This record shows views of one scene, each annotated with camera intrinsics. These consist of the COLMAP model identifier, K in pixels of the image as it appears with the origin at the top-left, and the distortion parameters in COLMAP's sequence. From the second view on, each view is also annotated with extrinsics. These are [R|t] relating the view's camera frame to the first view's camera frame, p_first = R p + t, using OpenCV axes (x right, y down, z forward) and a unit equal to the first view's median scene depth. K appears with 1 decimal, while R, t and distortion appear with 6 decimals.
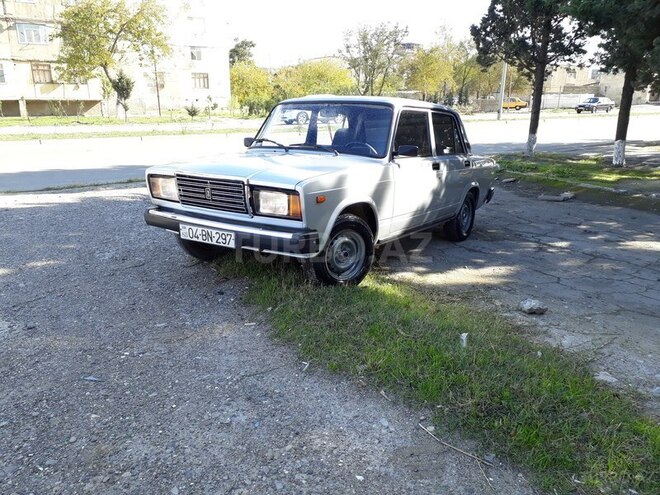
lens RADIAL K [[524.3, 0, 331.9], [0, 524.3, 245.2], [0, 0, 1]] dist [0.073181, -0.109014]
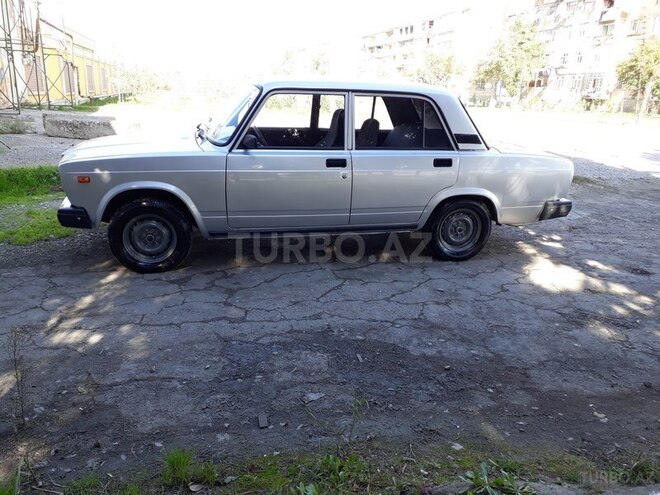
lens RADIAL K [[524.0, 0, 330.0], [0, 524.0, 247.5], [0, 0, 1]] dist [0.088059, -0.098687]
pose [[-0.300767, 0.259083, -0.917832, 0.536109], [-0.288501, 0.892585, 0.346496, -0.077420], [0.909014, 0.369010, -0.193715, 0.325024]]
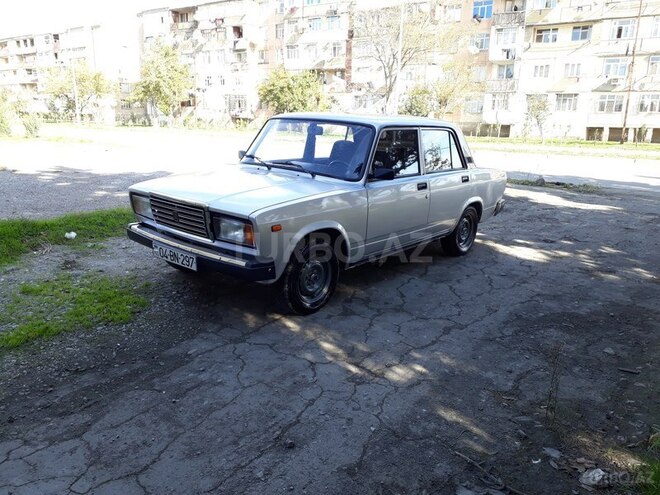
lens RADIAL K [[524.3, 0, 331.9], [0, 524.3, 245.2], [0, 0, 1]] dist [0.073181, -0.109014]
pose [[0.335527, 0.223868, -0.915043, 0.557401], [-0.275026, 0.952313, 0.132140, -0.016338], [0.900990, 0.207324, 0.381097, 0.095835]]
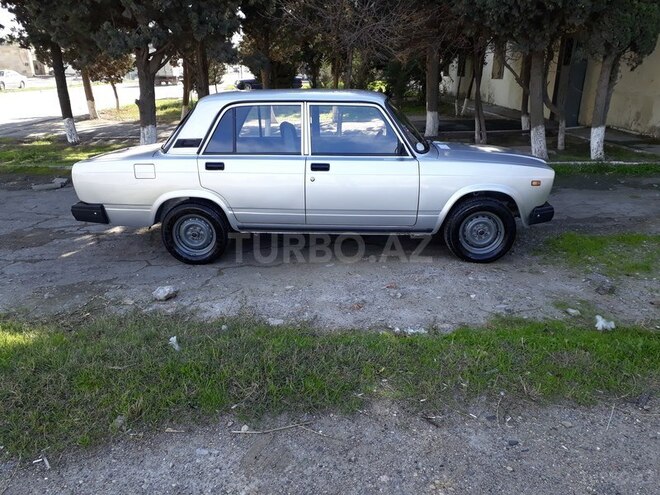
lens RADIAL K [[524.3, 0, 331.9], [0, 524.3, 245.2], [0, 0, 1]] dist [0.073181, -0.109014]
pose [[0.524544, -0.271489, 0.806937, -0.066456], [0.232741, 0.957418, 0.170826, -0.018950], [-0.818954, 0.098201, 0.565395, 0.035681]]
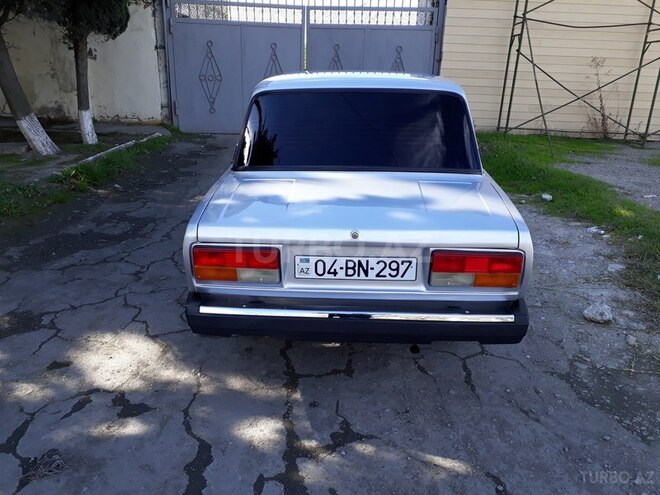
lens RADIAL K [[524.3, 0, 331.9], [0, 524.3, 245.2], [0, 0, 1]] dist [0.073181, -0.109014]
pose [[-0.840743, -0.207592, 0.500056, 0.086989], [0.103276, 0.845134, 0.524484, -0.125880], [-0.531493, 0.492600, -0.689101, 0.459544]]
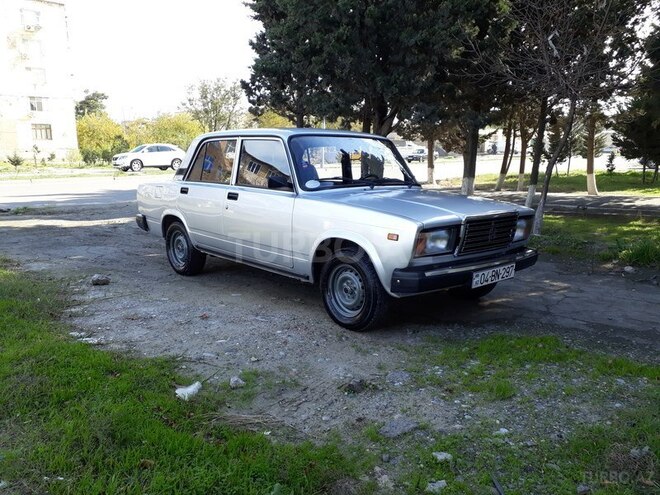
lens RADIAL K [[524.0, 0, 330.0], [0, 524.0, 247.5], [0, 0, 1]] dist [0.088059, -0.098687]
pose [[0.975821, -0.044044, 0.214086, 0.168497], [0.063612, 0.994315, -0.085388, 0.047212], [-0.209108, 0.096942, 0.973075, -0.102412]]
